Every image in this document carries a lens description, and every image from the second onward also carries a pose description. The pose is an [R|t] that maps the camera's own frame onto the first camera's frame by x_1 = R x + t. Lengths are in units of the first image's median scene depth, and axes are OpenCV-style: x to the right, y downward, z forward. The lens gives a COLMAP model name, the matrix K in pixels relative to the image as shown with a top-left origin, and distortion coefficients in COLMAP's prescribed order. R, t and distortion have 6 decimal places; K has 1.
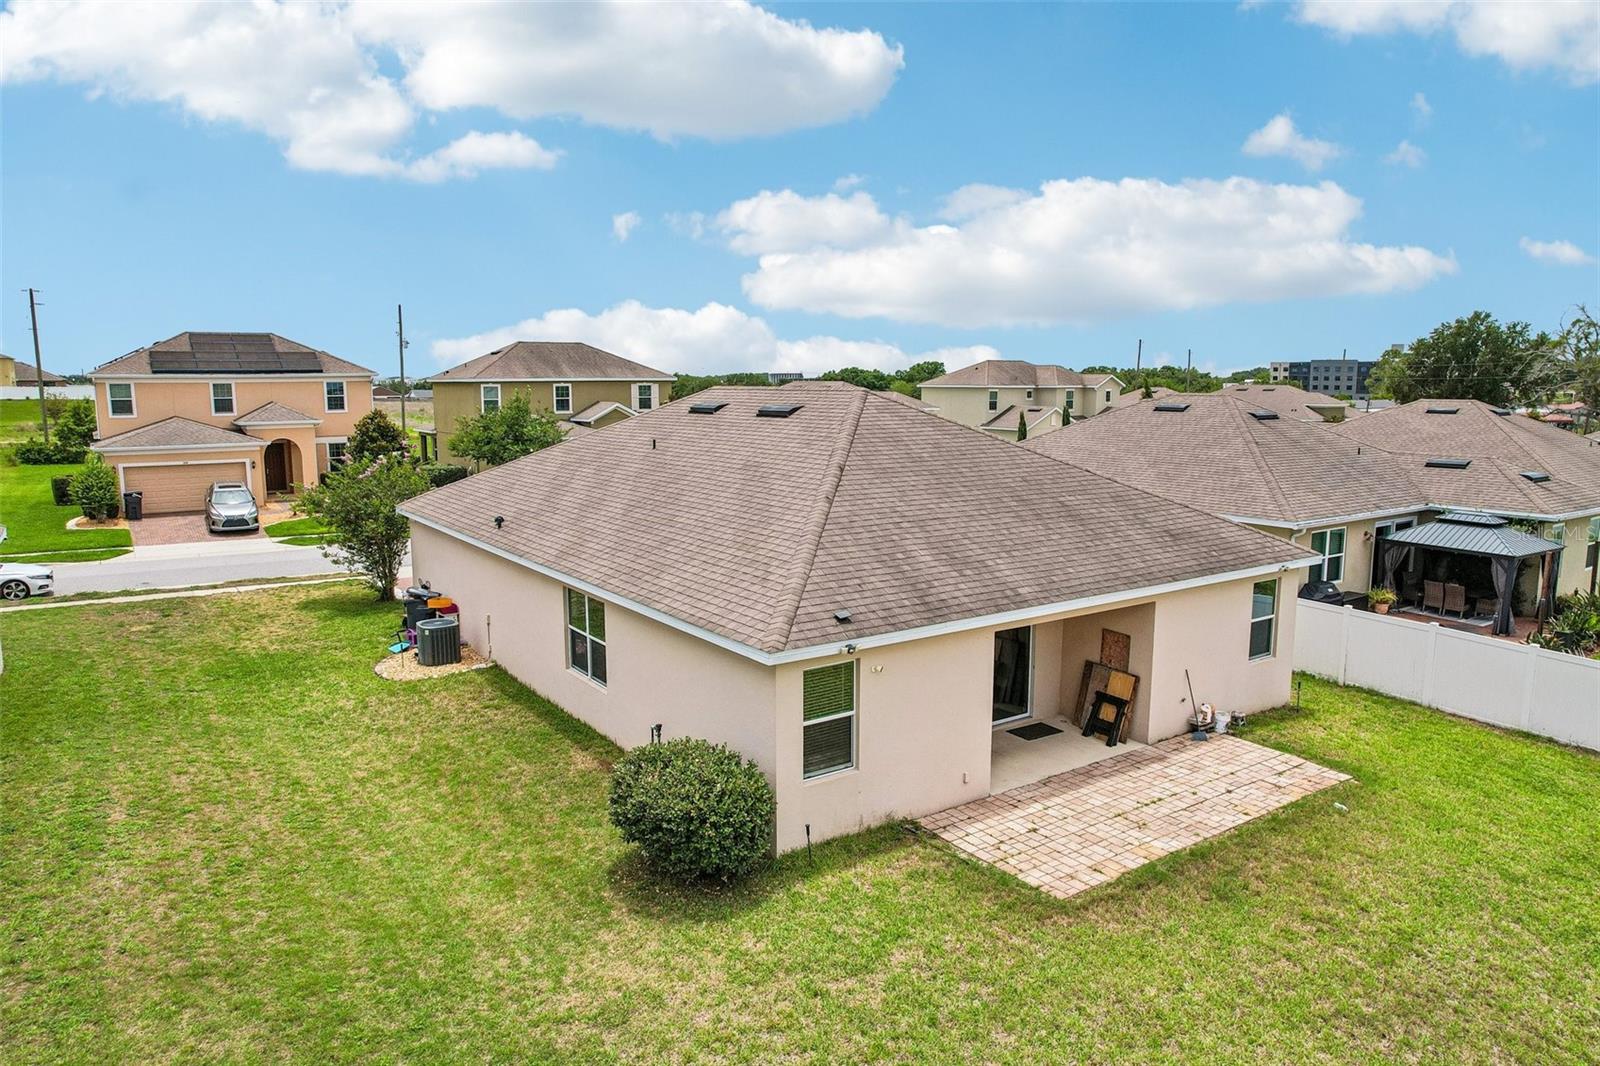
lens RADIAL K [[1053.8, 0, 795.3], [0, 1053.8, 533.6], [0, 0, 1]] dist [-0.047870, 0.042407]
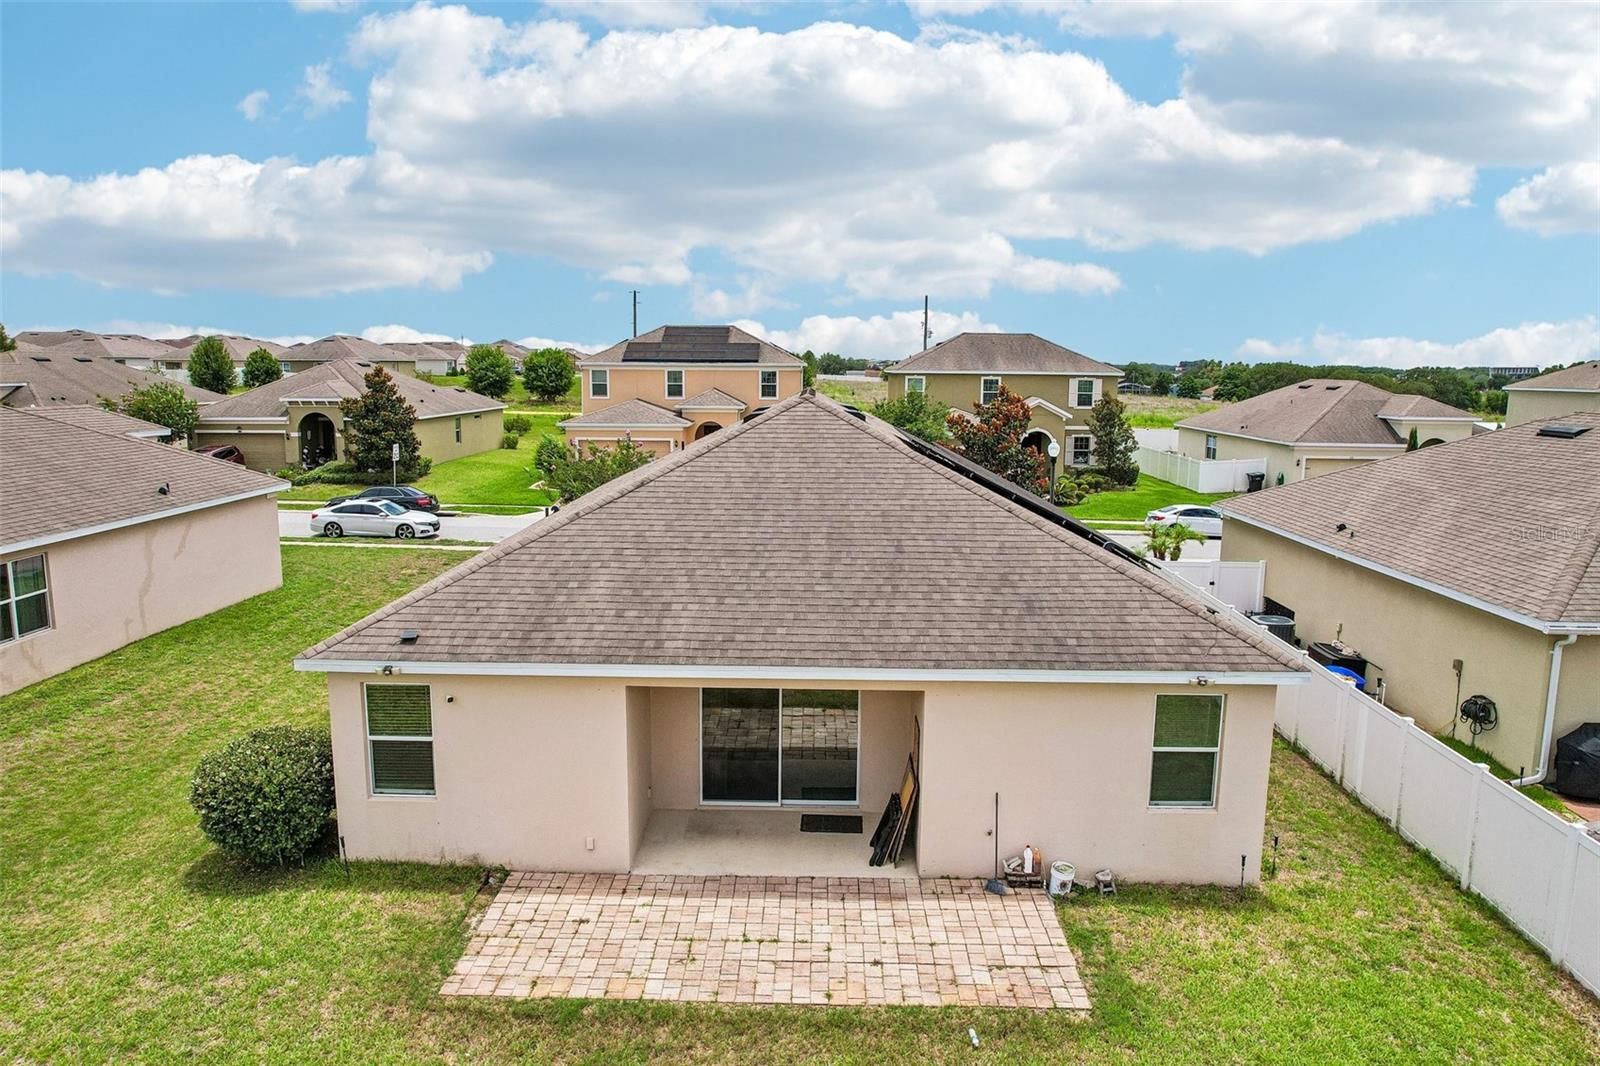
lens RADIAL K [[1084.9, 0, 794.4], [0, 1084.9, 533.1], [0, 0, 1]] dist [-0.024533, 0.005394]
pose [[0.813355, 0.099704, -0.573160, 0.673378], [-0.095968, 0.994702, 0.036847, -0.064602], [0.573797, 0.025035, 0.818615, 0.295935]]
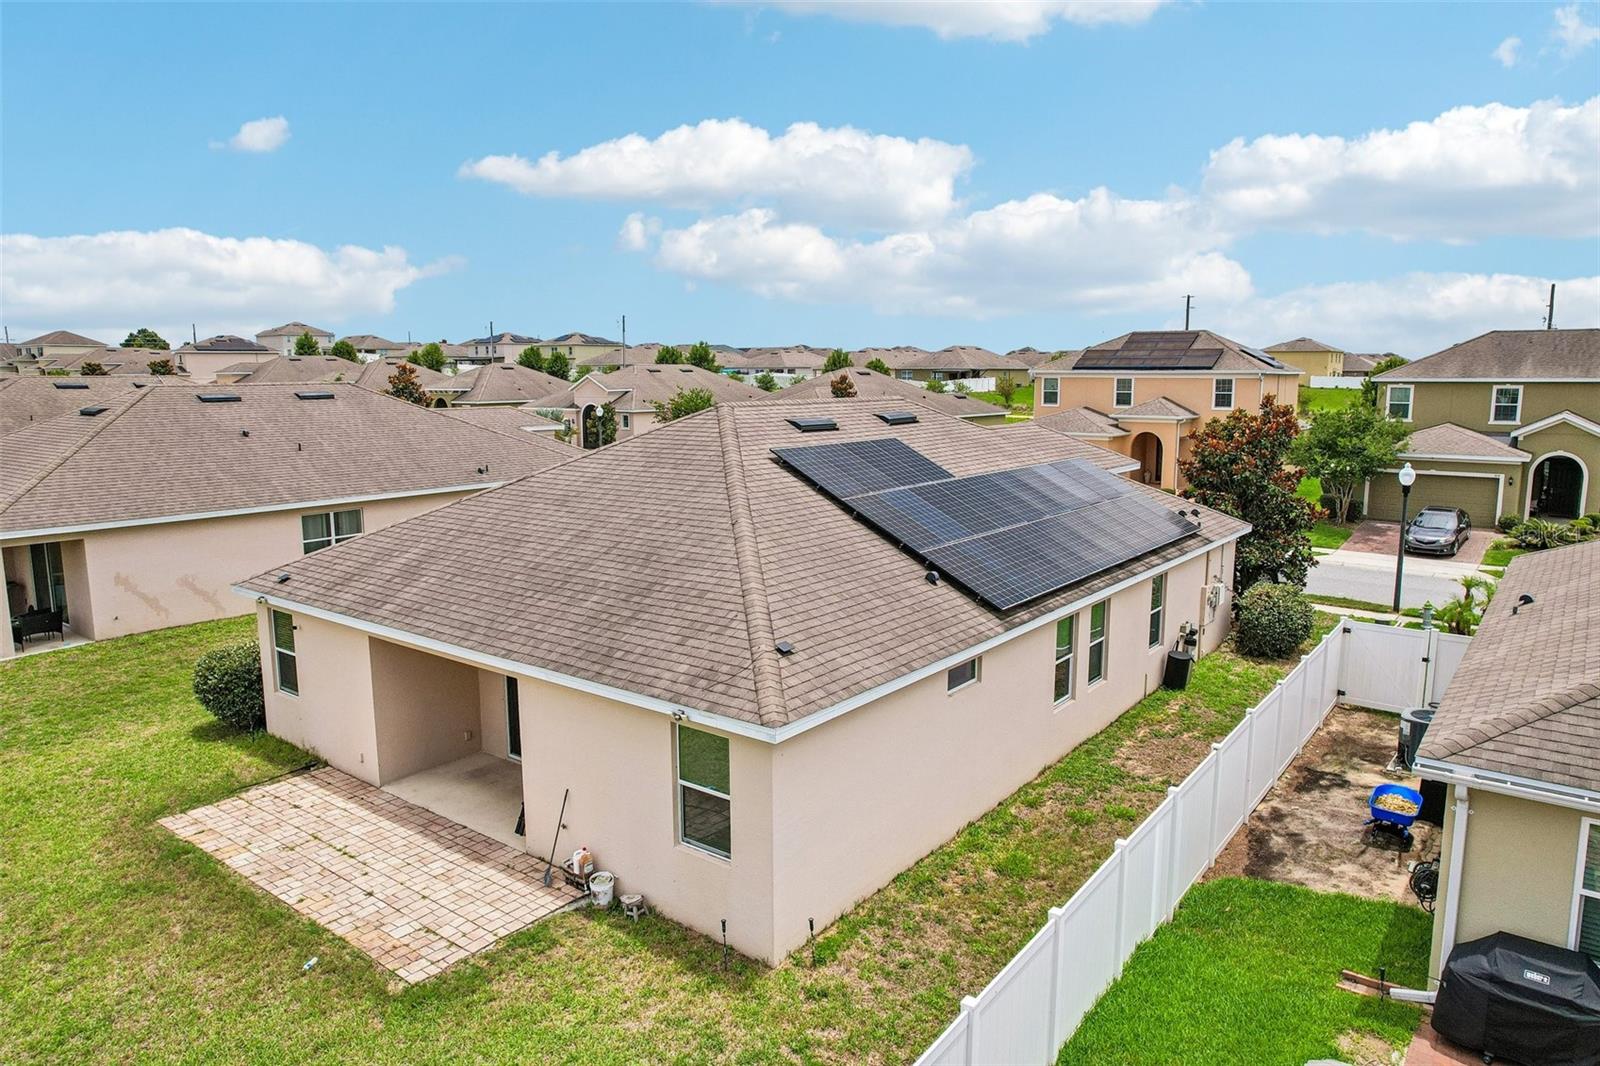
lens RADIAL K [[1053.8, 0, 795.3], [0, 1053.8, 533.6], [0, 0, 1]] dist [-0.047870, 0.042407]
pose [[0.300669, 0.150222, -0.941823, 1.110011], [-0.137712, 0.984007, 0.112986, -0.161110], [0.943734, 0.095729, 0.316548, 0.897730]]
